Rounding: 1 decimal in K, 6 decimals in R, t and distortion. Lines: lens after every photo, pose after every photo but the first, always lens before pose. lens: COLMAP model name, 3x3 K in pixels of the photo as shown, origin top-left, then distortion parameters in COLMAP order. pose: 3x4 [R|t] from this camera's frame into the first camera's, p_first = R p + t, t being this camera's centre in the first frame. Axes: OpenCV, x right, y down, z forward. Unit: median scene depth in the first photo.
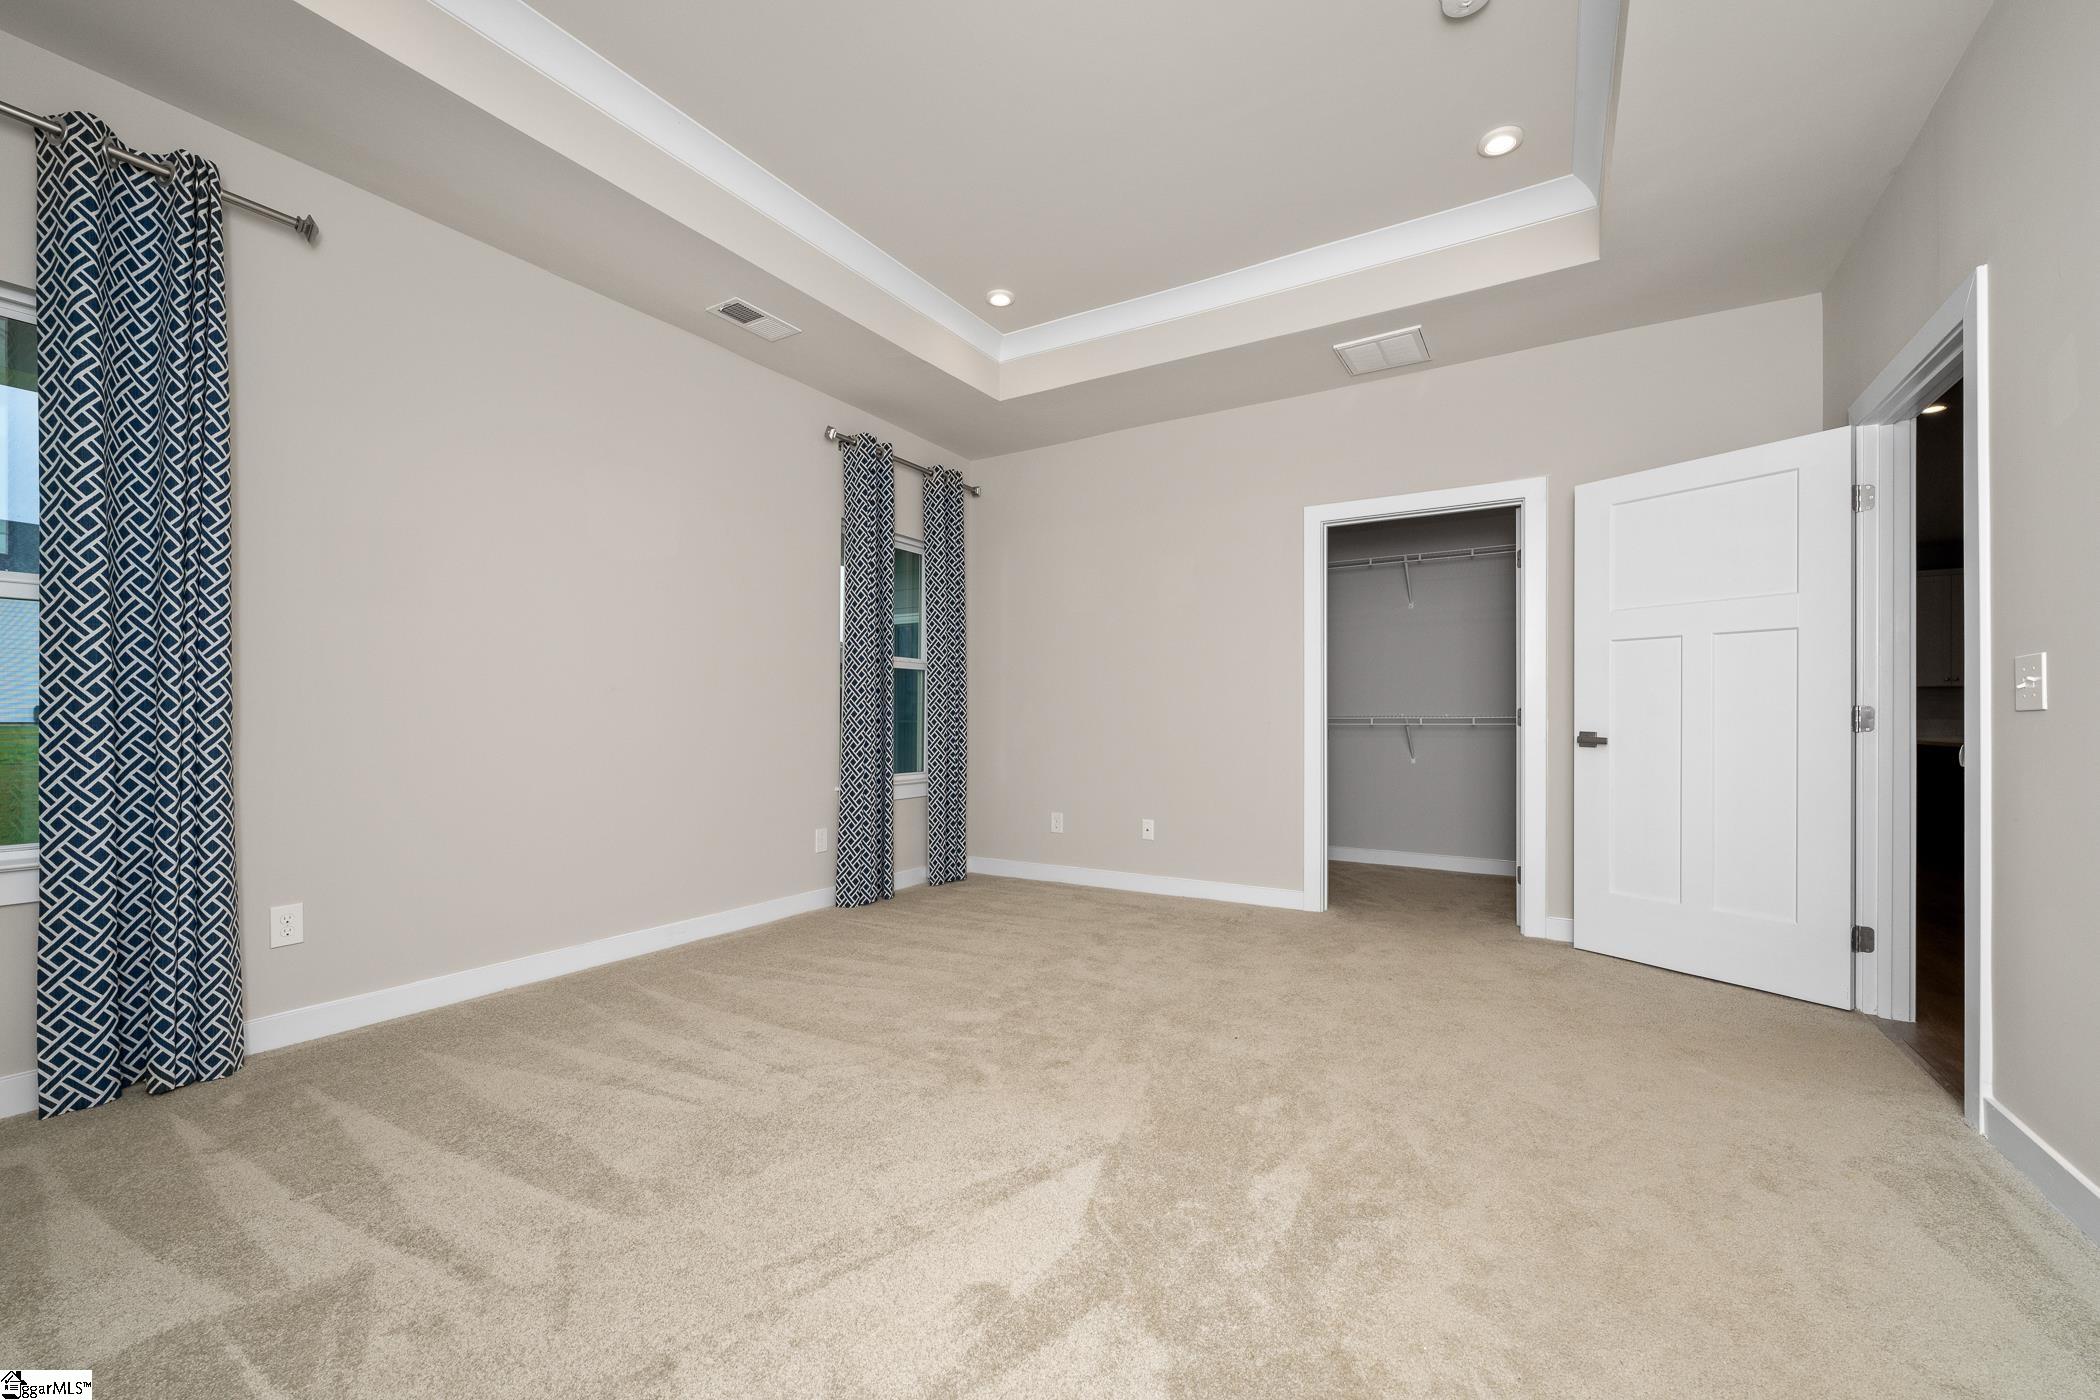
lens RADIAL K [[834.8, 0, 1036.6], [0, 834.8, 687.7], [0, 0, 1]] dist [0.000039, 0.000013]
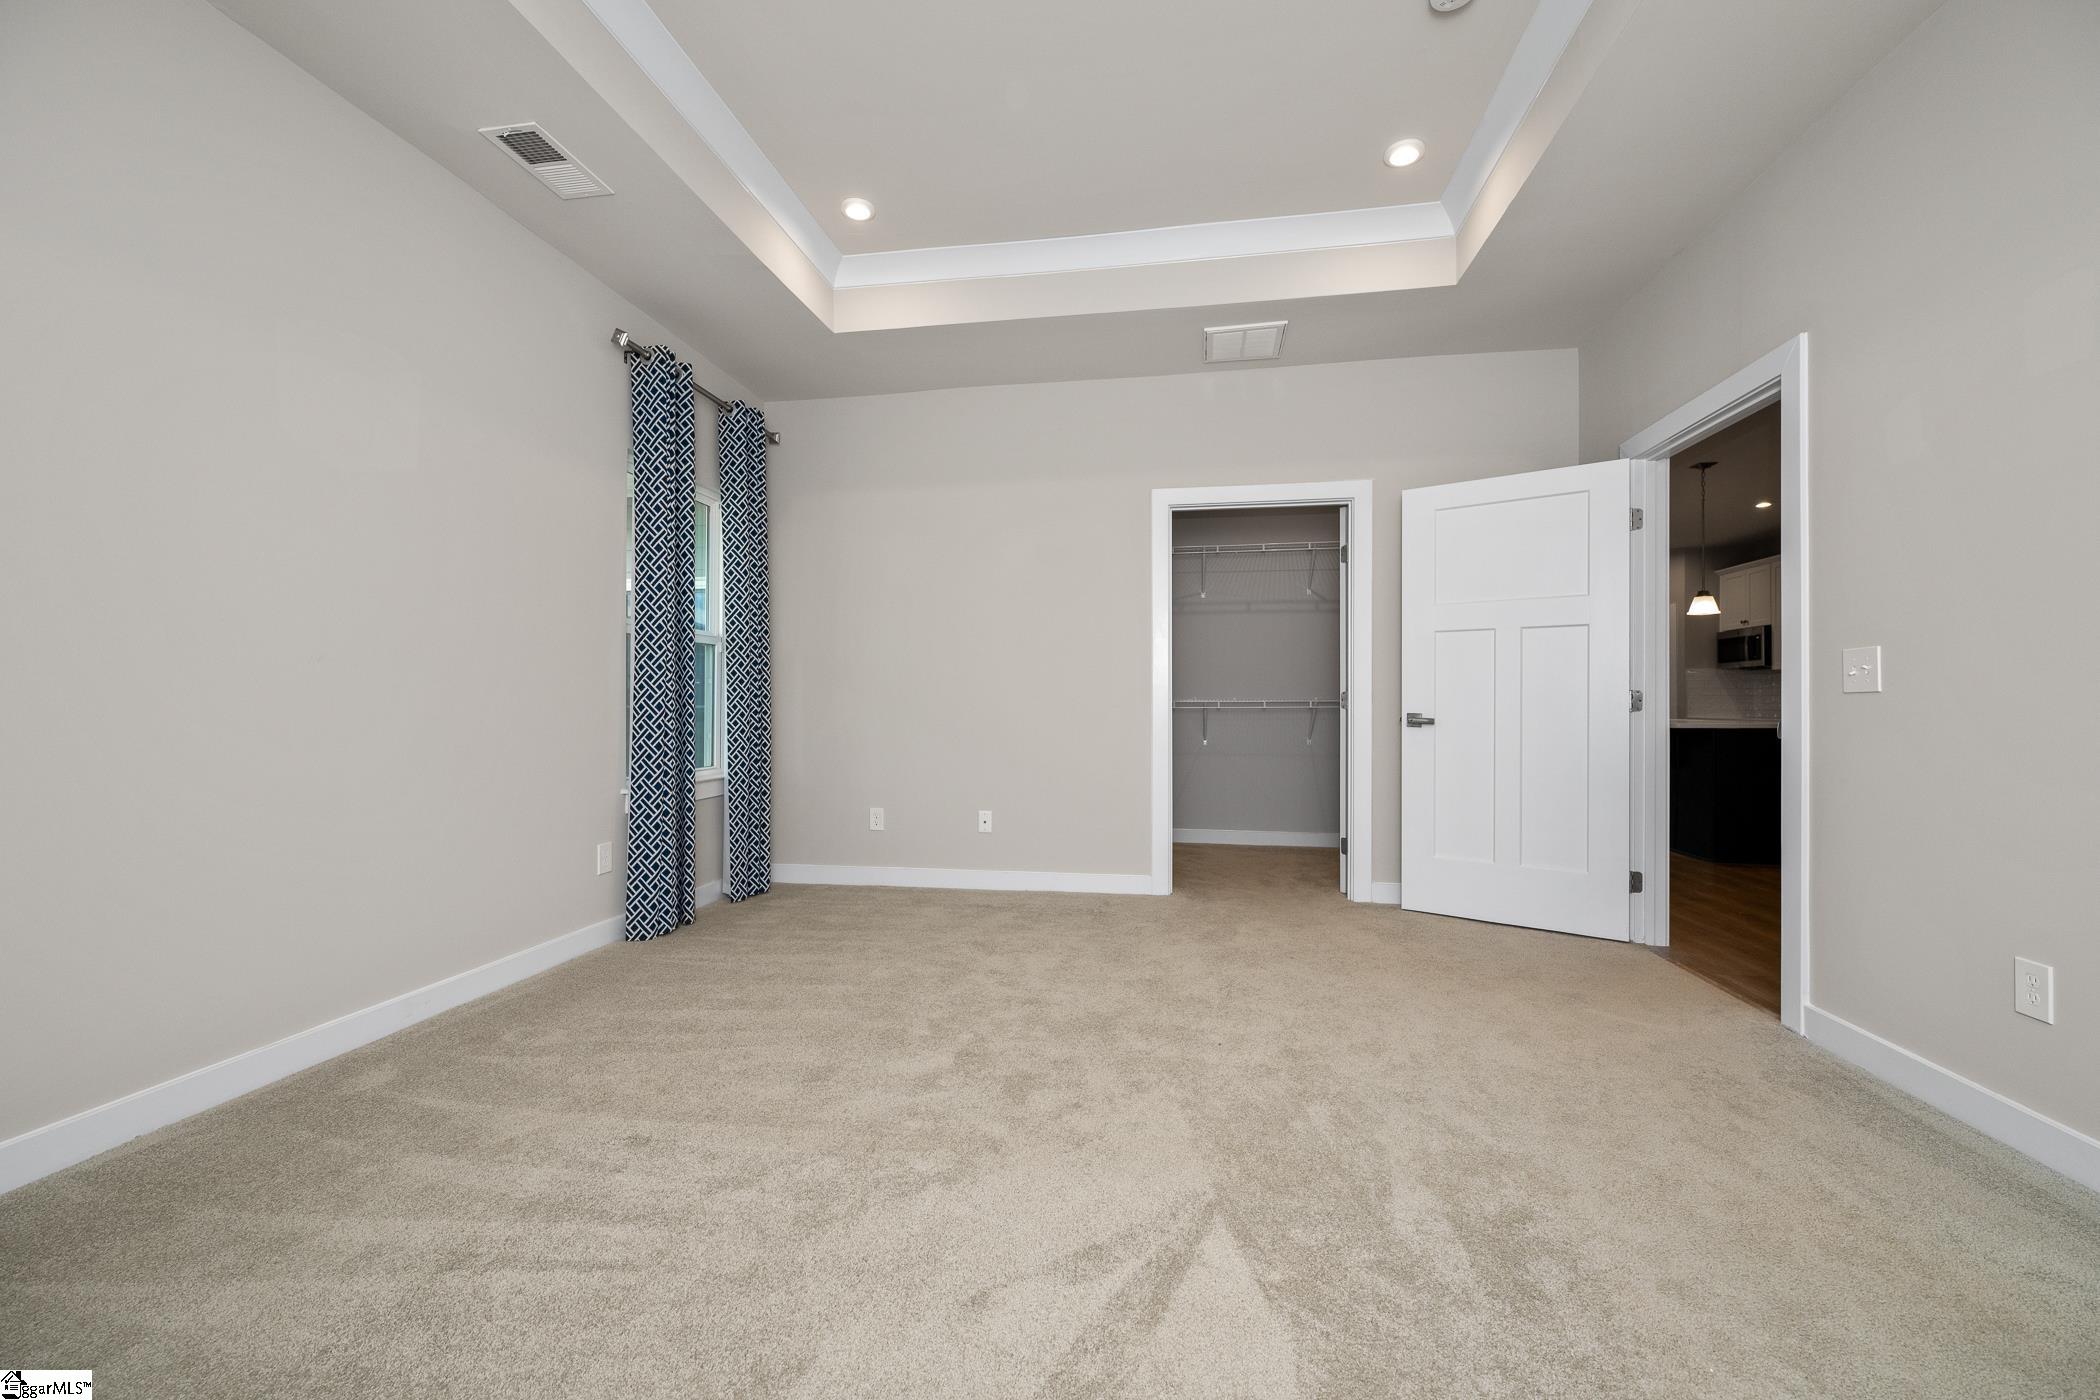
lens RADIAL K [[836.1, 0, 1032.3], [0, 836.1, 679.7], [0, 0, 1]] dist [0.000081, -0.000003]
pose [[0.928439, 0.009283, 0.371369, -0.213350], [-0.012167, 0.999911, 0.005422, 0.008151], [-0.371285, -0.009553, 0.928470, 0.150910]]
